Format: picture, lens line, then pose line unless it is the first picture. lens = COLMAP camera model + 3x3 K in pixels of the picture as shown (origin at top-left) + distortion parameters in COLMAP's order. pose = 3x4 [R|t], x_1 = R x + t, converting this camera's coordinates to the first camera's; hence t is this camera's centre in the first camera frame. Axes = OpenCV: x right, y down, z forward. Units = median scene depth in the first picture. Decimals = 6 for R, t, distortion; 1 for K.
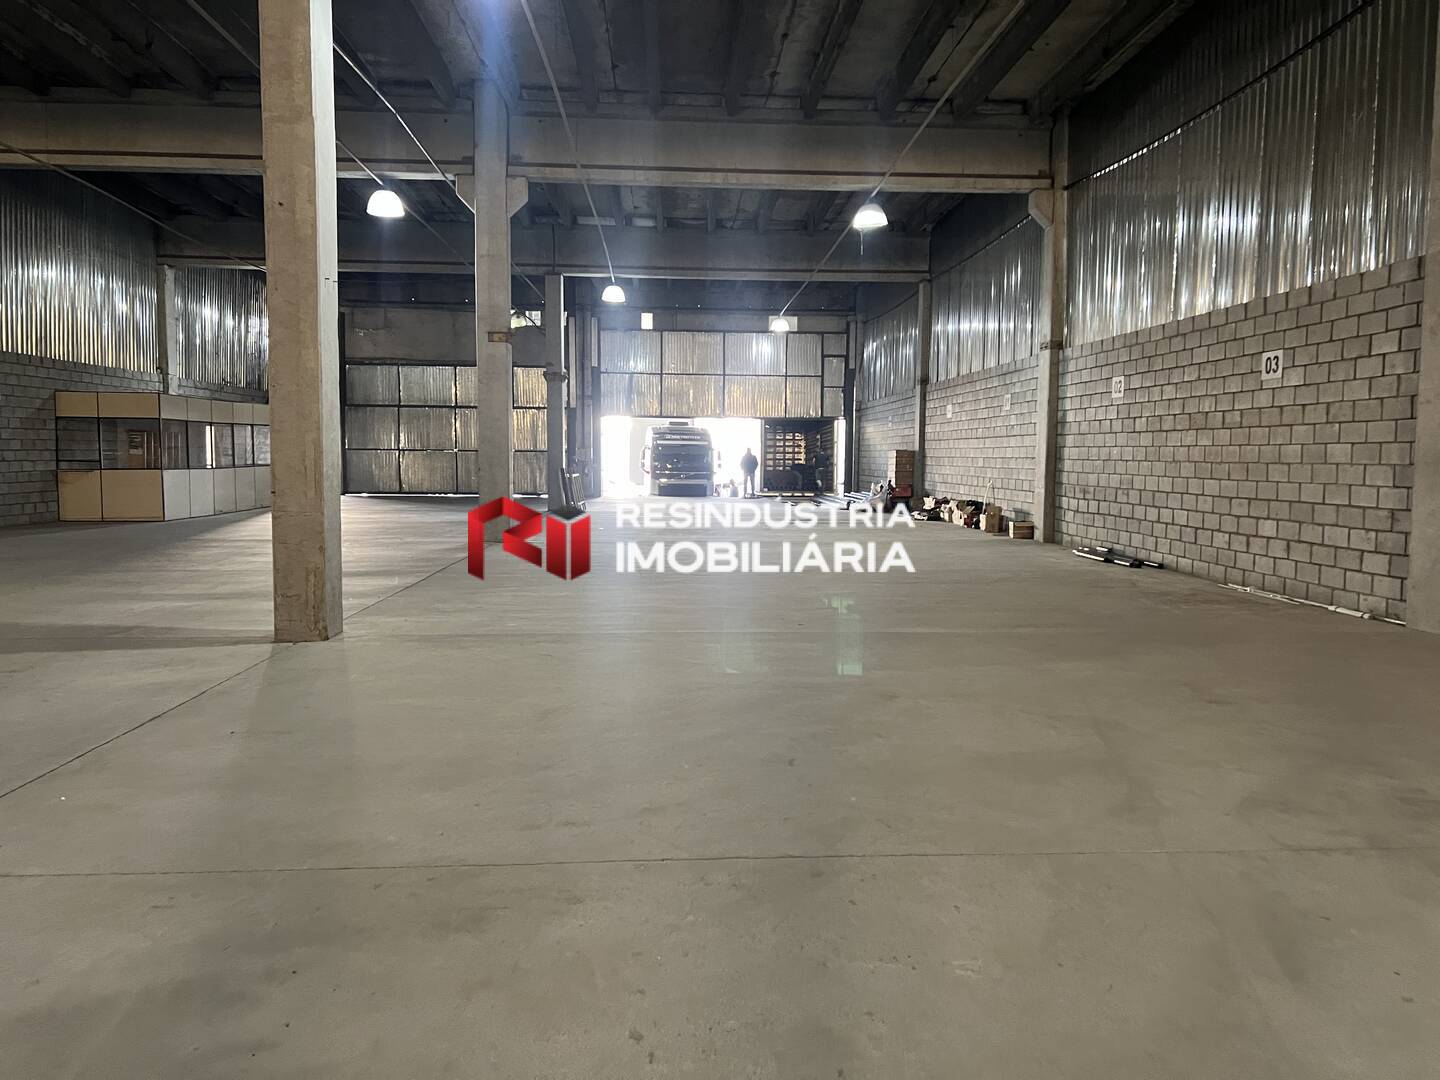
lens RADIAL K [[1087.4, 0, 727.9], [0, 1087.4, 531.8], [0, 0, 1]] dist [0.024076, -0.029198]
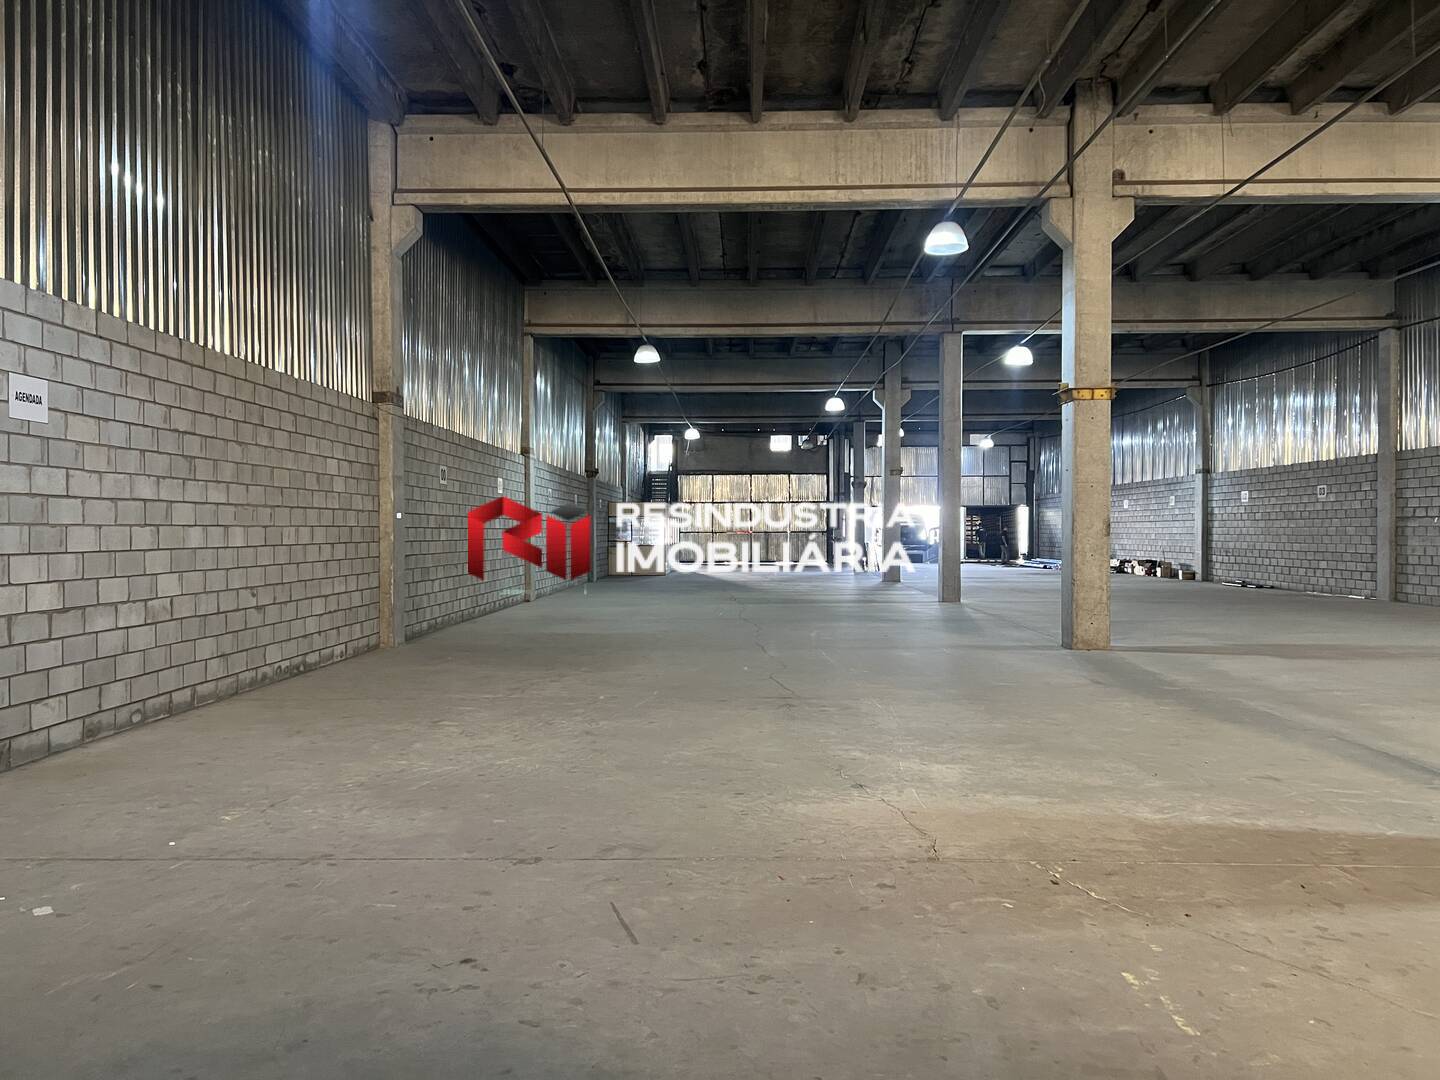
lens RADIAL K [[1087.4, 0, 718.0], [0, 1087.4, 543.8], [0, 0, 1]] dist [0.024076, -0.029198]
pose [[0.996704, -0.012763, -0.080114, -0.378697], [0.007932, 0.998146, -0.060340, 0.054008], [0.080735, 0.059506, 0.994958, -0.898428]]
